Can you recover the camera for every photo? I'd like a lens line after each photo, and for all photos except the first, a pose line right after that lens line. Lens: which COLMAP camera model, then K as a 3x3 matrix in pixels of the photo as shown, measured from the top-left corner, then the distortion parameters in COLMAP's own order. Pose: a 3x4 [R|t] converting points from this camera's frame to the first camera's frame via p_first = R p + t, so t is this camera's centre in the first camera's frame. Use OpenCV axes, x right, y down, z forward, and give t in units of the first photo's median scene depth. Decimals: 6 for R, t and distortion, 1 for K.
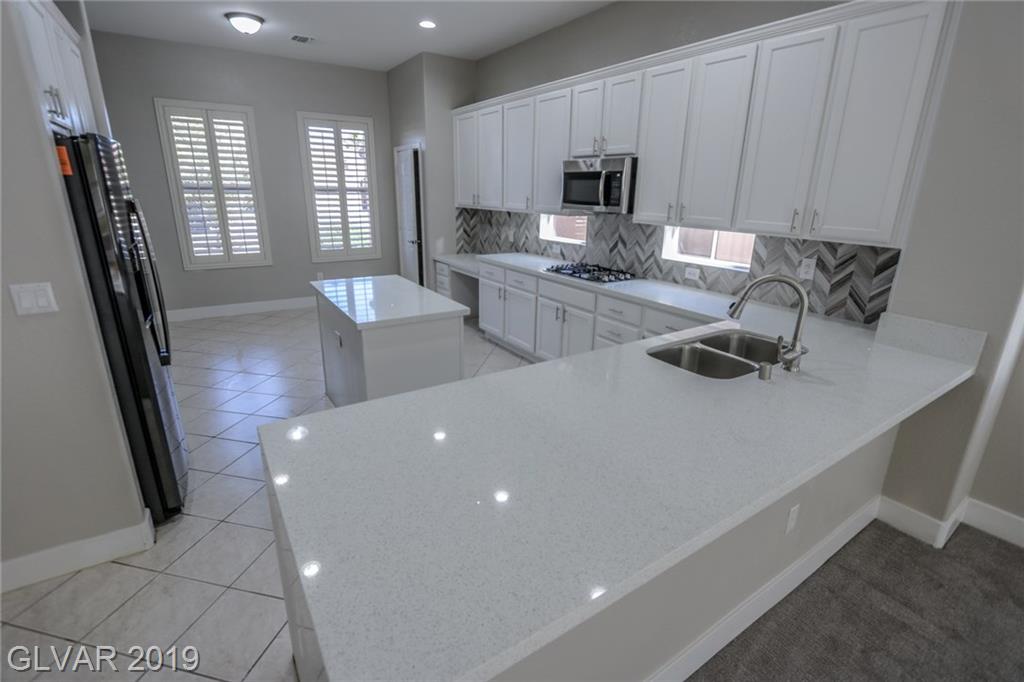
lens RADIAL K [[474.3, 0, 514.9], [0, 474.3, 337.8], [0, 0, 1]] dist [-0.005725, 0.000423]
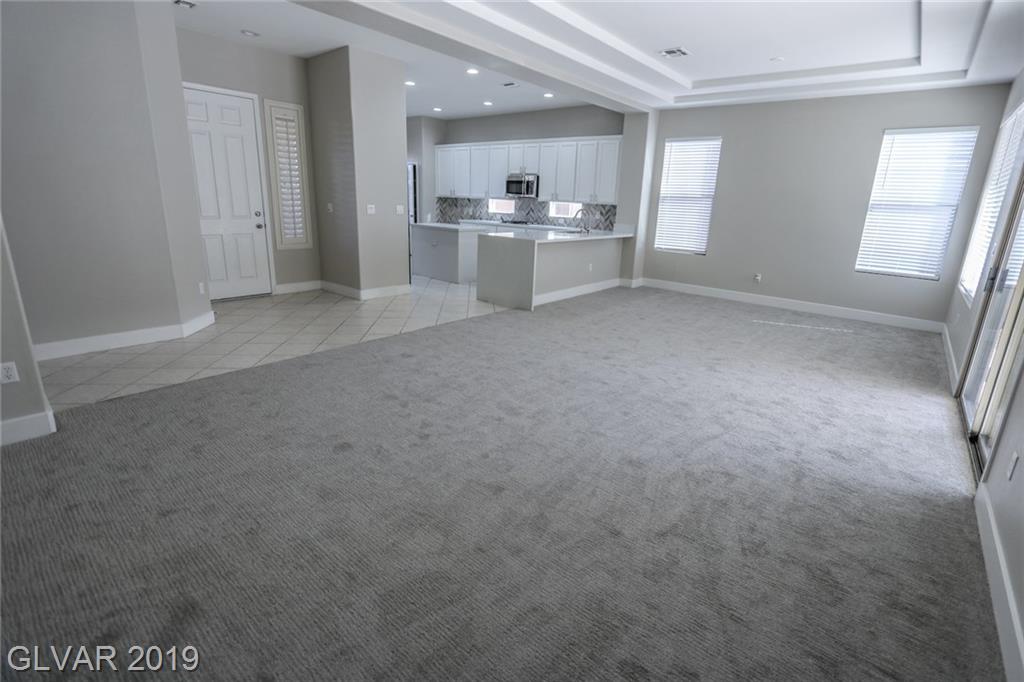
lens RADIAL K [[474.3, 0, 529.8], [0, 474.3, 331.9], [0, 0, 1]] dist [-0.005725, 0.000423]
pose [[0.951365, -0.063035, 0.301547, -0.513148], [0.070681, 0.997394, -0.014500, 0.417262], [-0.299847, 0.035109, 0.953341, -1.176669]]
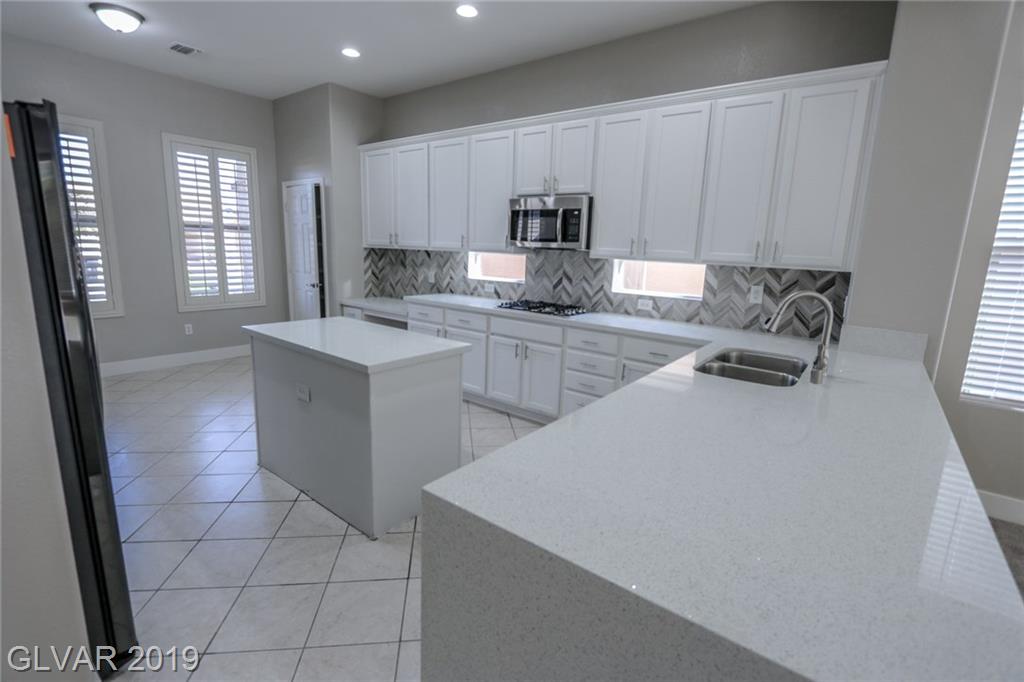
lens RADIAL K [[474.3, 0, 513.5], [0, 474.3, 338.8], [0, 0, 1]] dist [-0.005725, 0.000423]
pose [[0.945261, -0.048522, 0.322688, -0.217103], [0.081620, 0.992606, -0.089836, 0.011189], [-0.315943, 0.111257, 0.942232, 0.078925]]
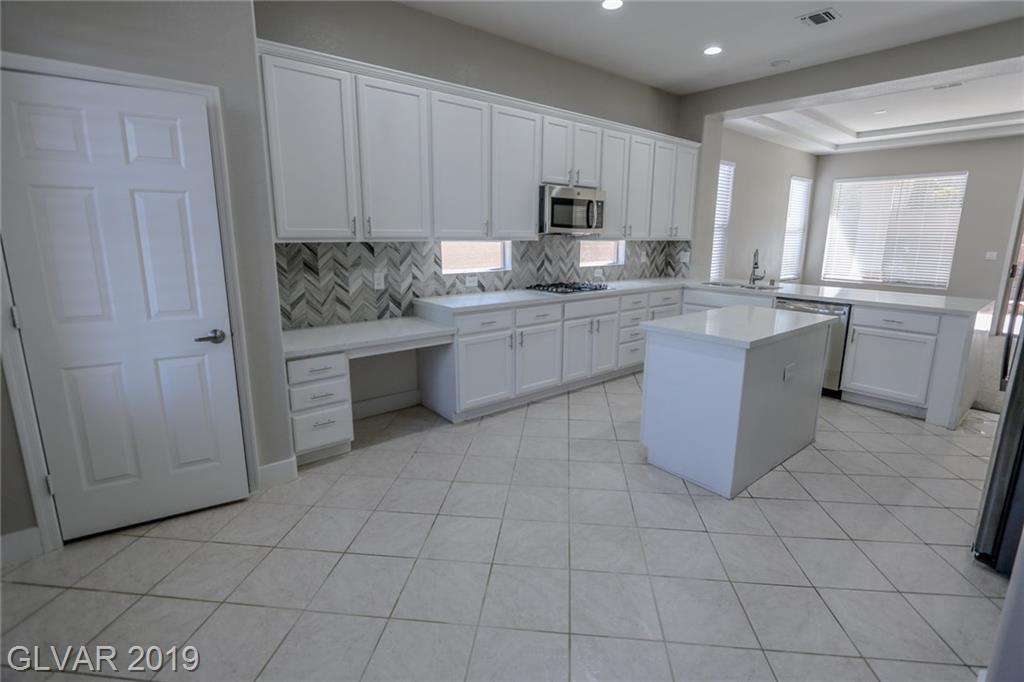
lens RADIAL K [[474.3, 0, 547.3], [0, 474.3, 332.8], [0, 0, 1]] dist [-0.005725, 0.000423]
pose [[-0.139177, -0.226981, 0.963903, -0.889222], [0.284892, 0.923048, 0.258496, -0.327974], [-0.948402, 0.310584, -0.063802, 1.101970]]
